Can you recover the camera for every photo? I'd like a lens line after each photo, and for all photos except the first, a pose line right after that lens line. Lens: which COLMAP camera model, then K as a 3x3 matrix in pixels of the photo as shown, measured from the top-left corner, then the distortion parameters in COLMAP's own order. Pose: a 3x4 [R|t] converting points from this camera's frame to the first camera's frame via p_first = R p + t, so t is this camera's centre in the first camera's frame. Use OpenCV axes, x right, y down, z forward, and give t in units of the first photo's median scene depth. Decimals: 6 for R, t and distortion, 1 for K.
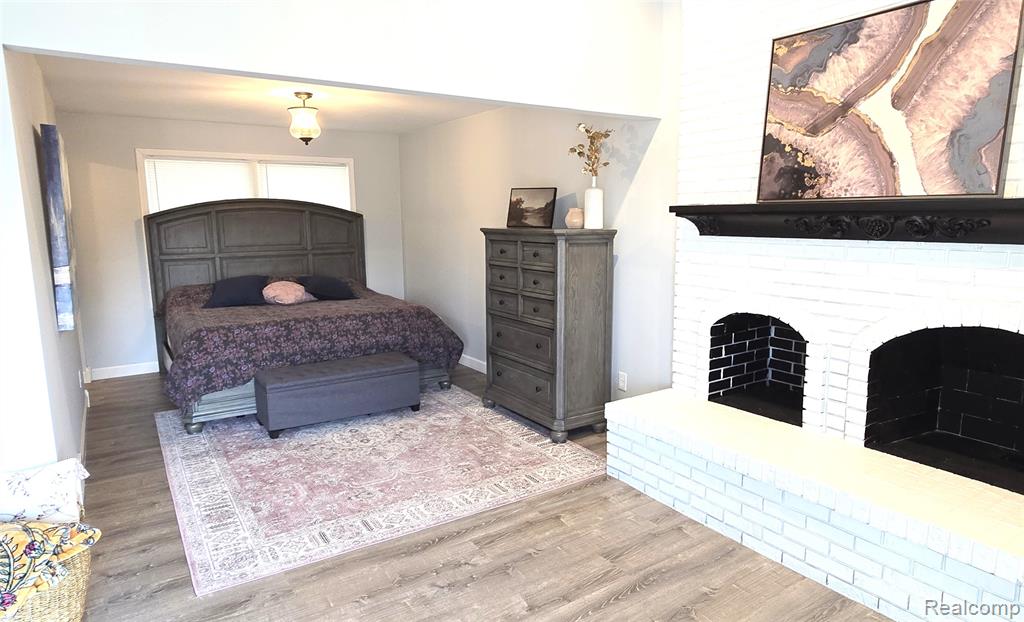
lens RADIAL K [[619.4, 0, 514.0], [0, 619.4, 313.6], [0, 0, 1]] dist [-0.000399, -0.000352]
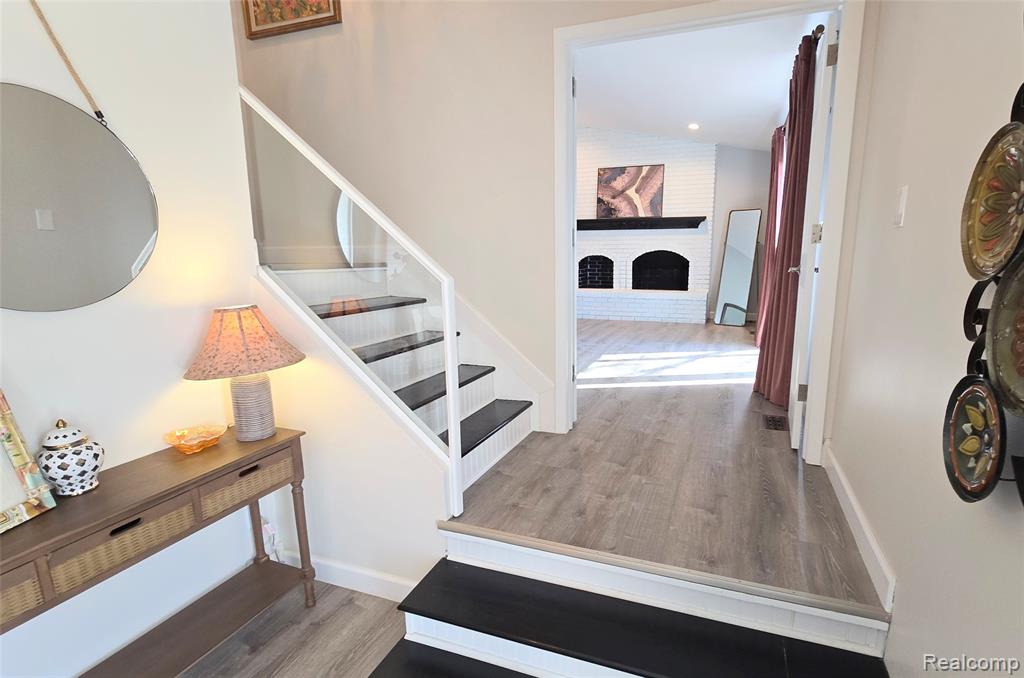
lens RADIAL K [[542.9, 0, 511.6], [0, 542.9, 338.3], [0, 0, 1]] dist [-0.000615, -0.000013]
pose [[0.821232, -0.081796, 0.564702, -1.715308], [0.086112, 0.996103, 0.019054, 0.367200], [-0.564060, 0.032979, 0.825075, -1.111322]]
